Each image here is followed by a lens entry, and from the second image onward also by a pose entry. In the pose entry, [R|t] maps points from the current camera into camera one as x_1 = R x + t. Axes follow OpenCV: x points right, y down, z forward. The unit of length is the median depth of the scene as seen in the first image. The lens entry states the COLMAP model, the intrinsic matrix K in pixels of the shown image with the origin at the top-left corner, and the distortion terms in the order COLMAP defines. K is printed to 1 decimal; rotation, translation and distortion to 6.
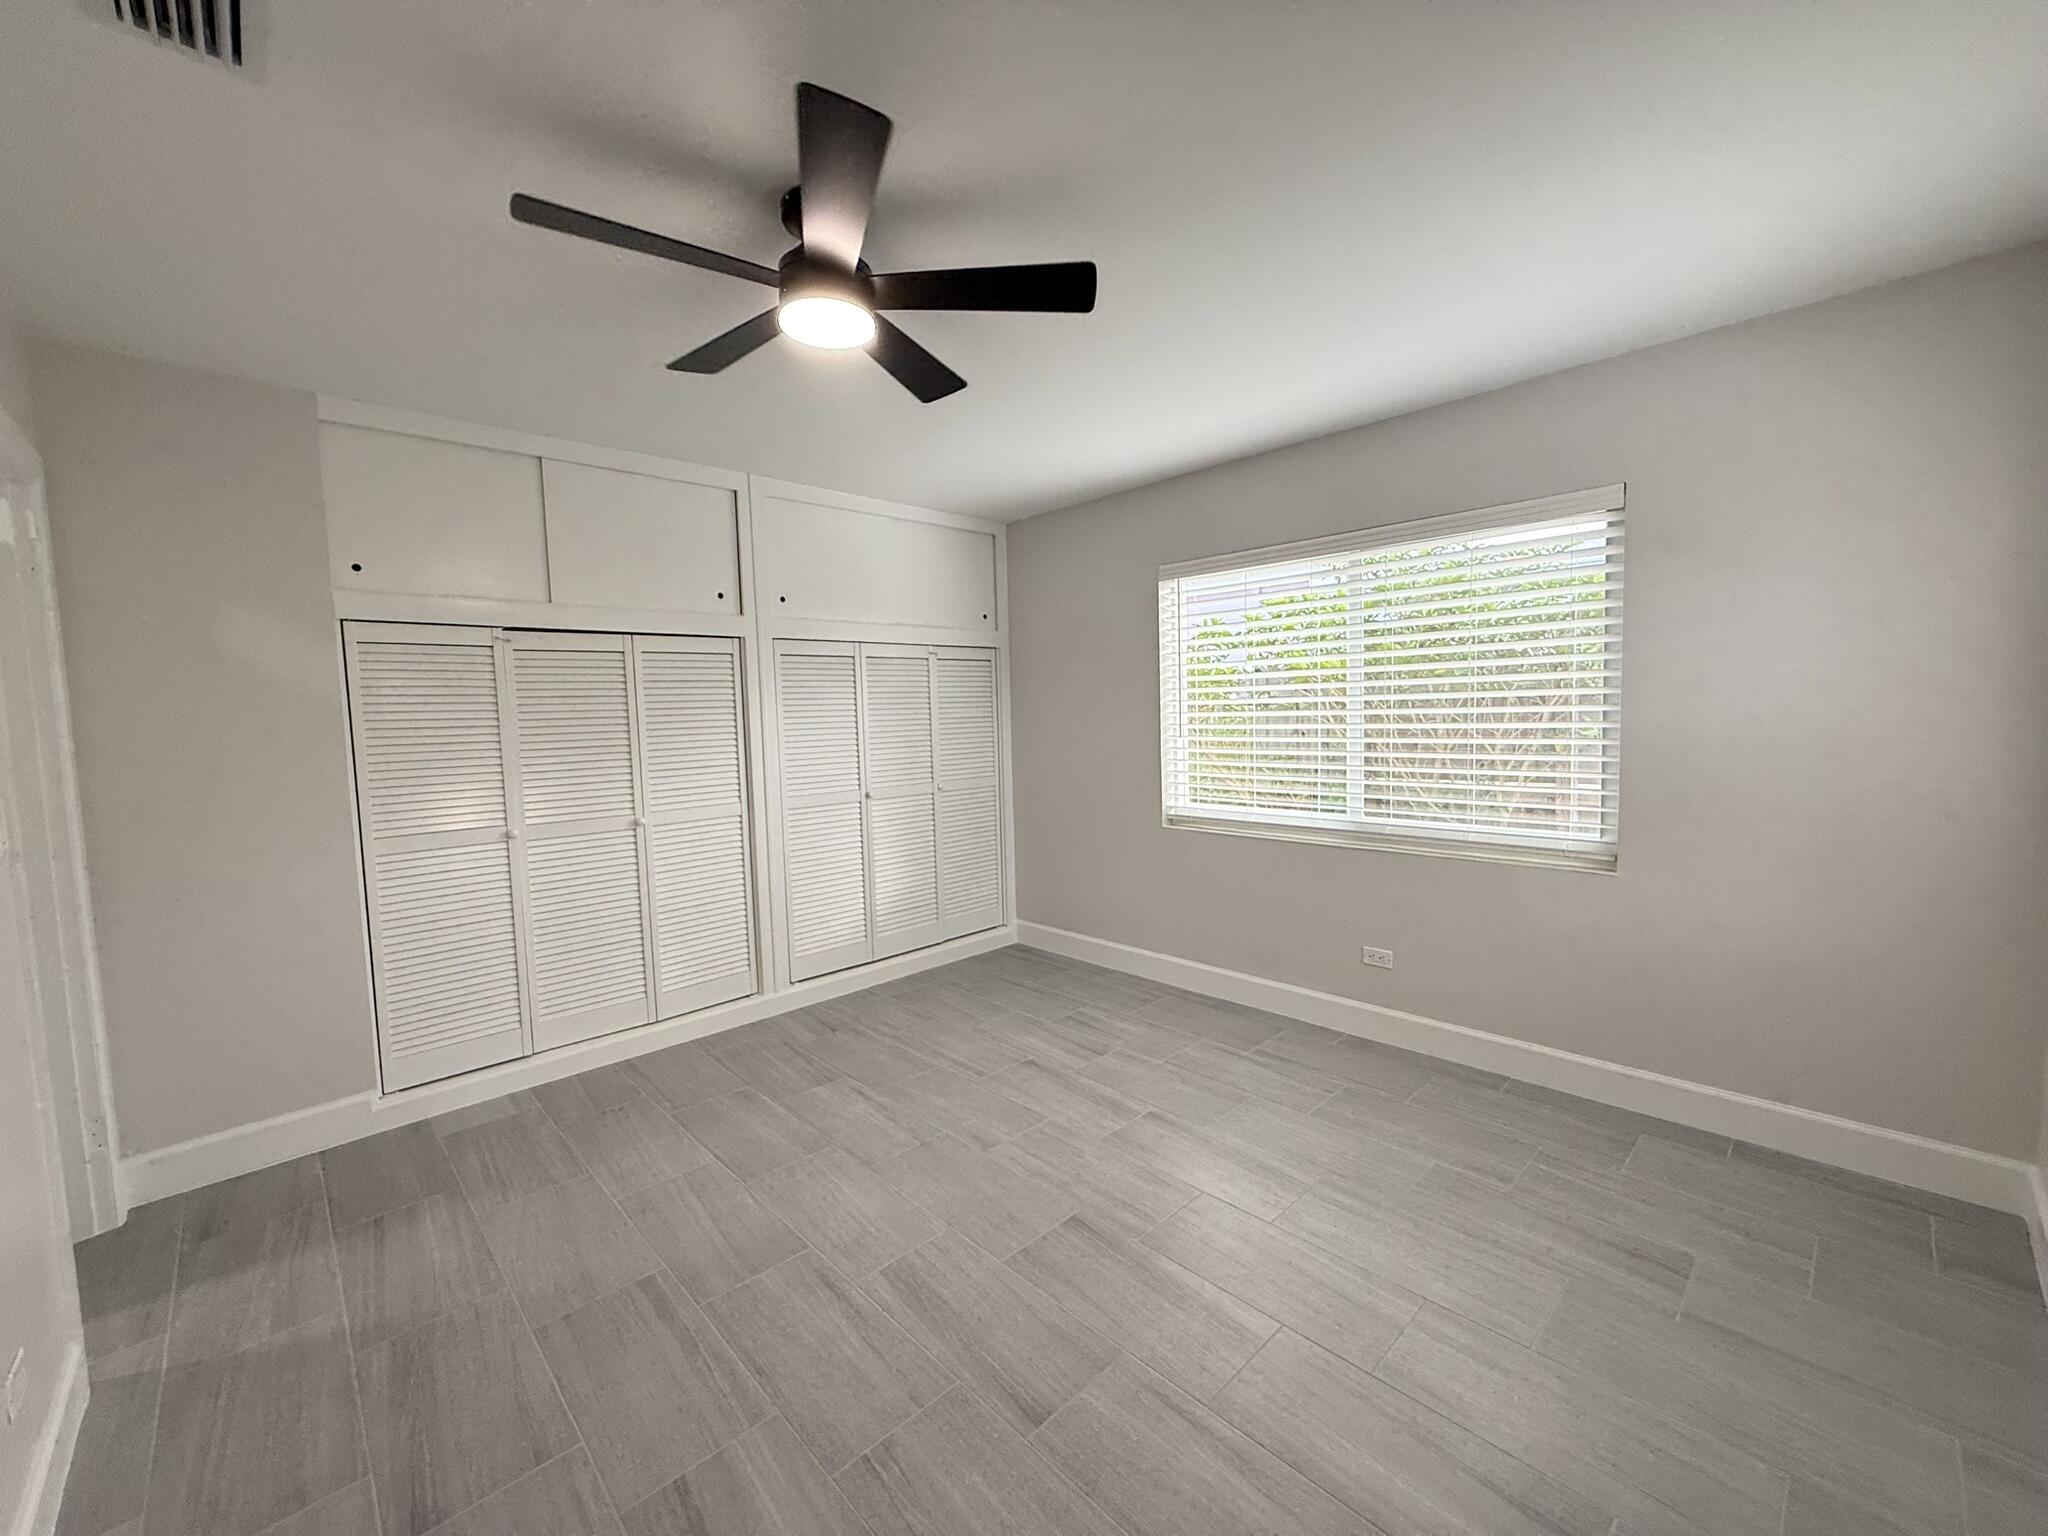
lens RADIAL K [[816.2, 0, 1019.6], [0, 816.2, 769.9], [0, 0, 1]] dist [-0.000489, 0.000399]
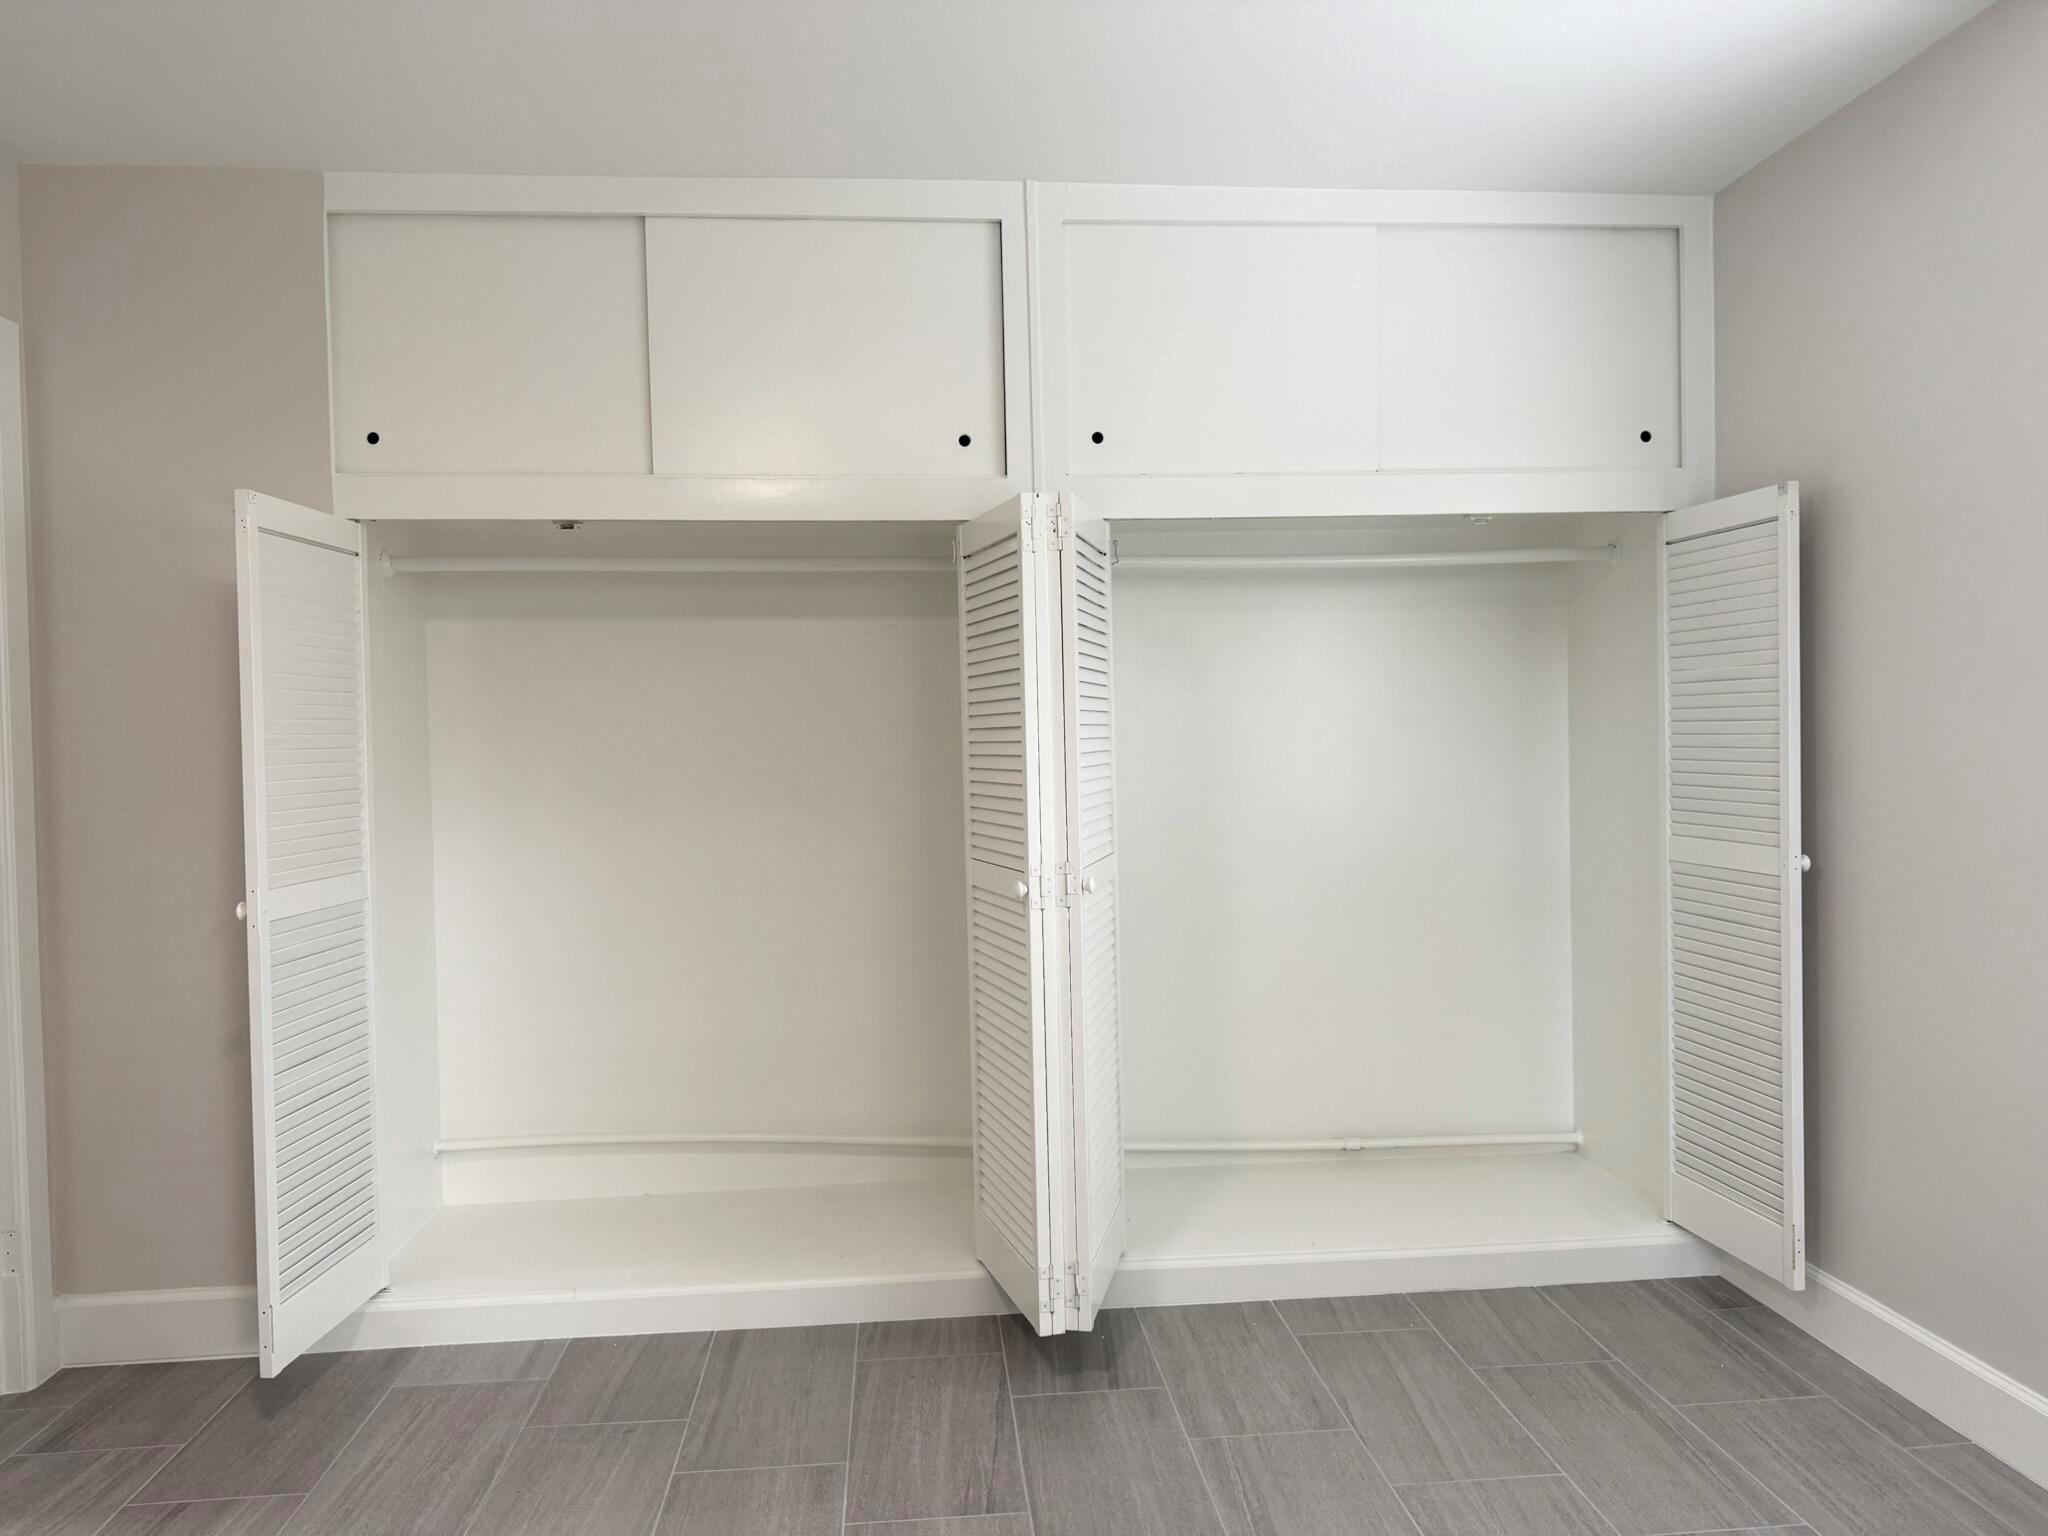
lens RADIAL K [[1421.6, 0, 1030.3], [0, 1421.6, 781.6], [0, 0, 1]] dist [0.082731, -0.114558]
pose [[0.783110, 0.031026, -0.621109, 0.253382], [-0.047645, 0.998812, -0.010179, 0.002612], [0.620056, 0.037564, 0.783658, 0.413579]]
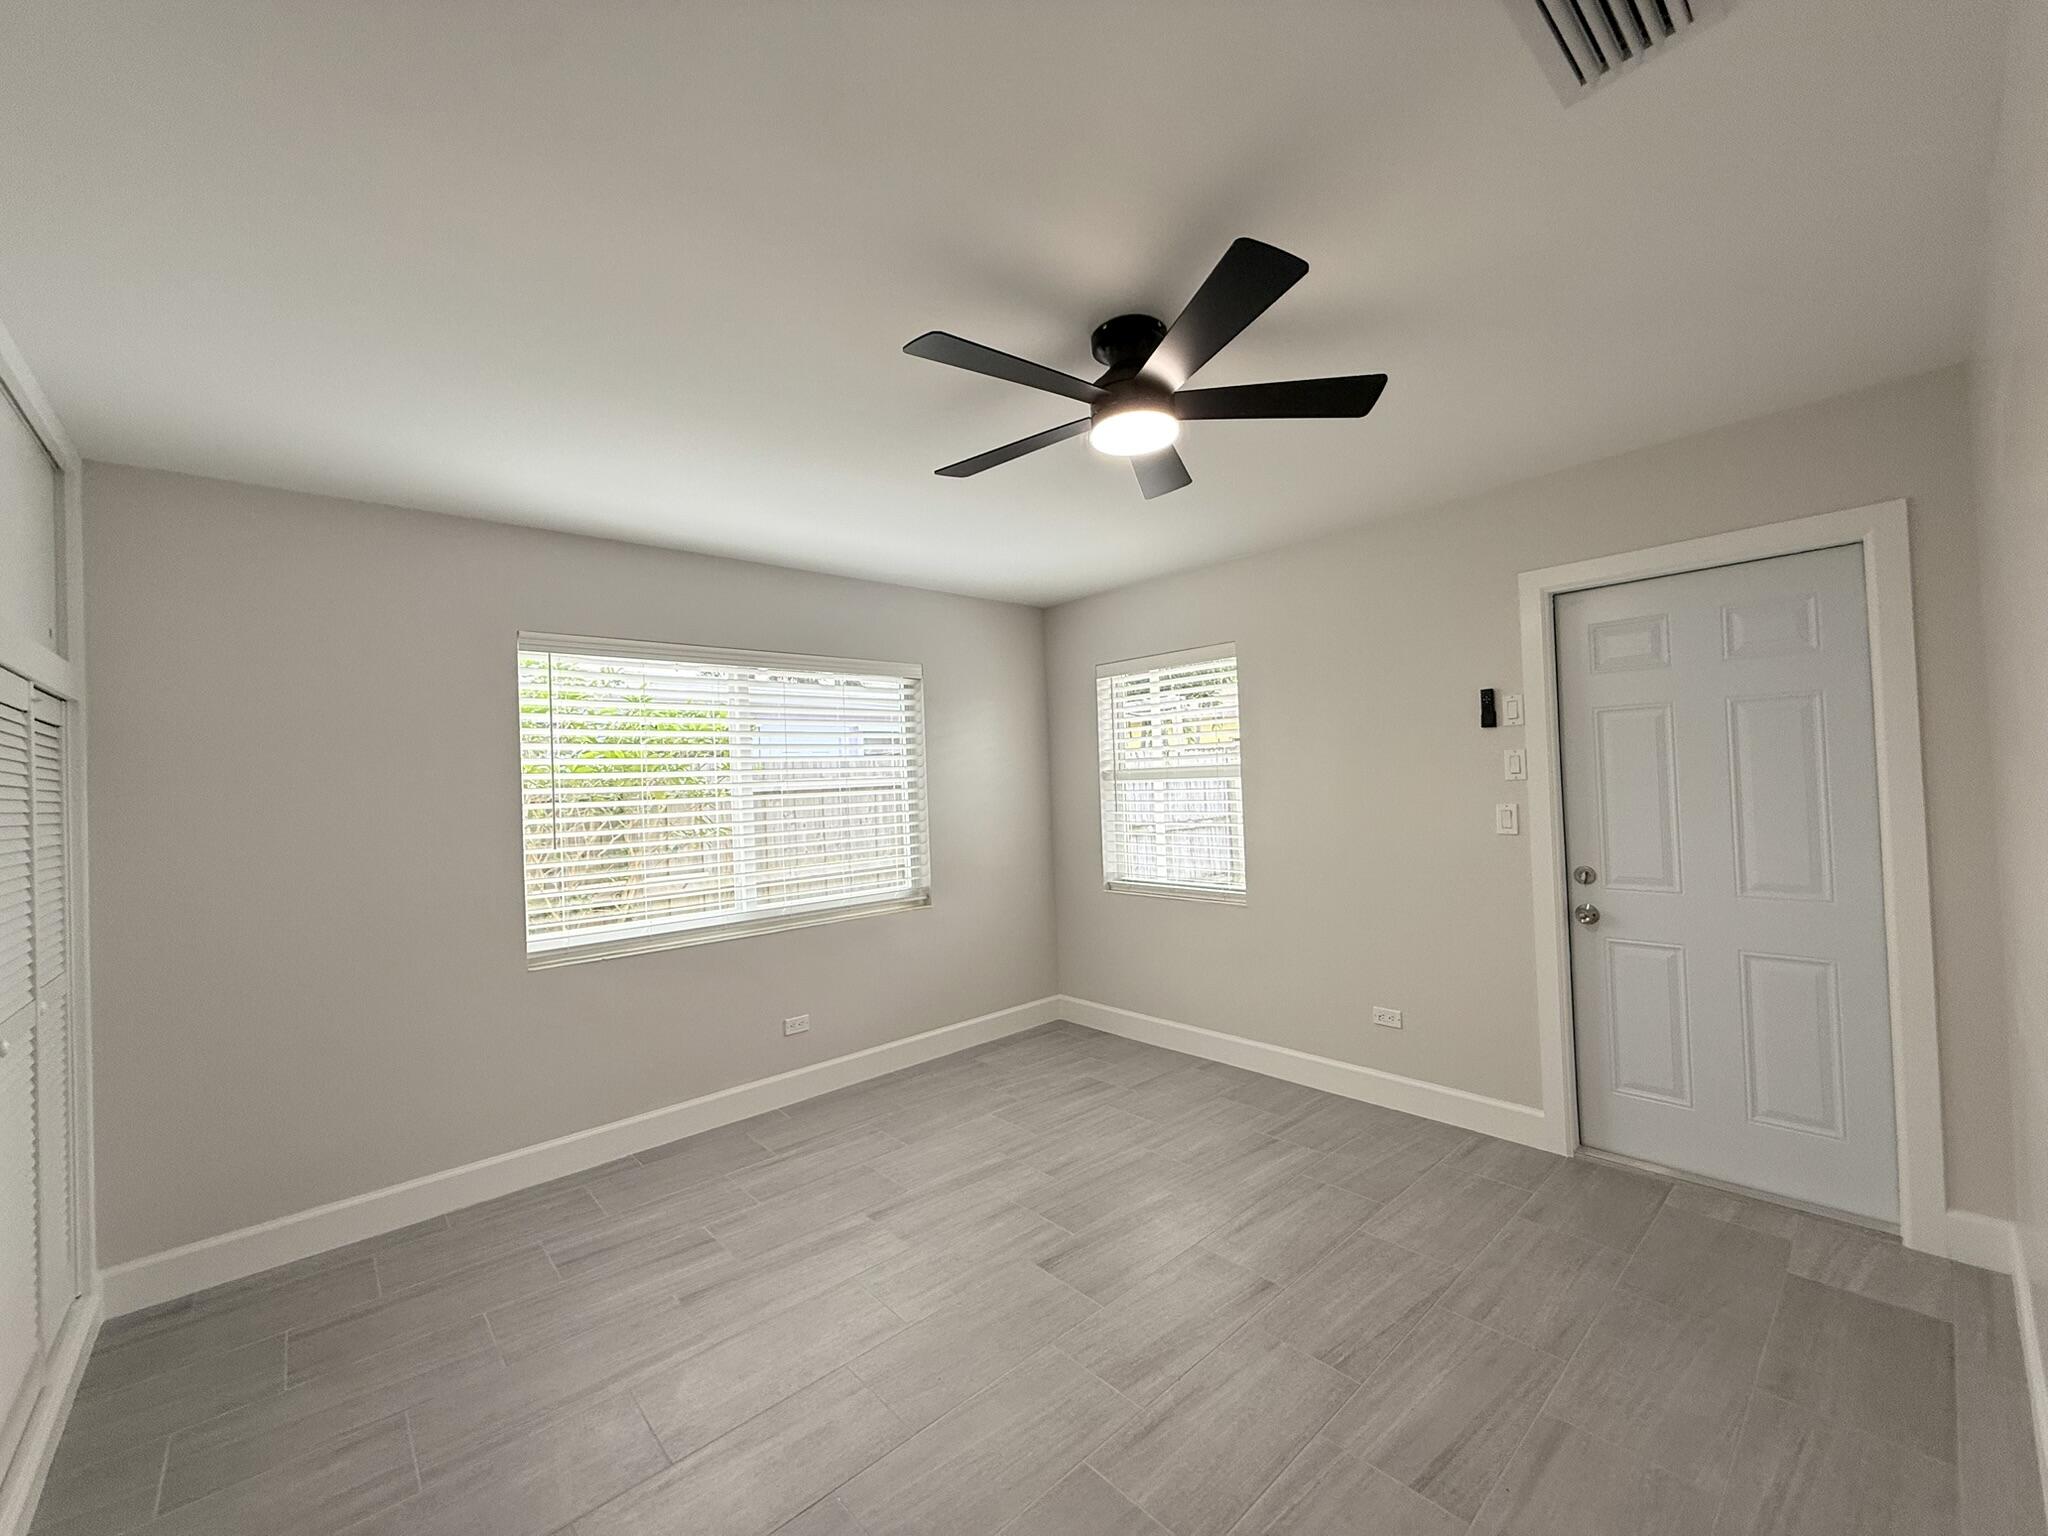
lens RADIAL K [[816.2, 0, 1019.6], [0, 816.2, 769.9], [0, 0, 1]] dist [-0.000489, 0.000399]
pose [[0.028973, 0.041534, 0.998717, -0.759148], [0.112743, 0.992625, -0.044551, -0.039115], [-0.993202, 0.113889, 0.024077, 0.680870]]
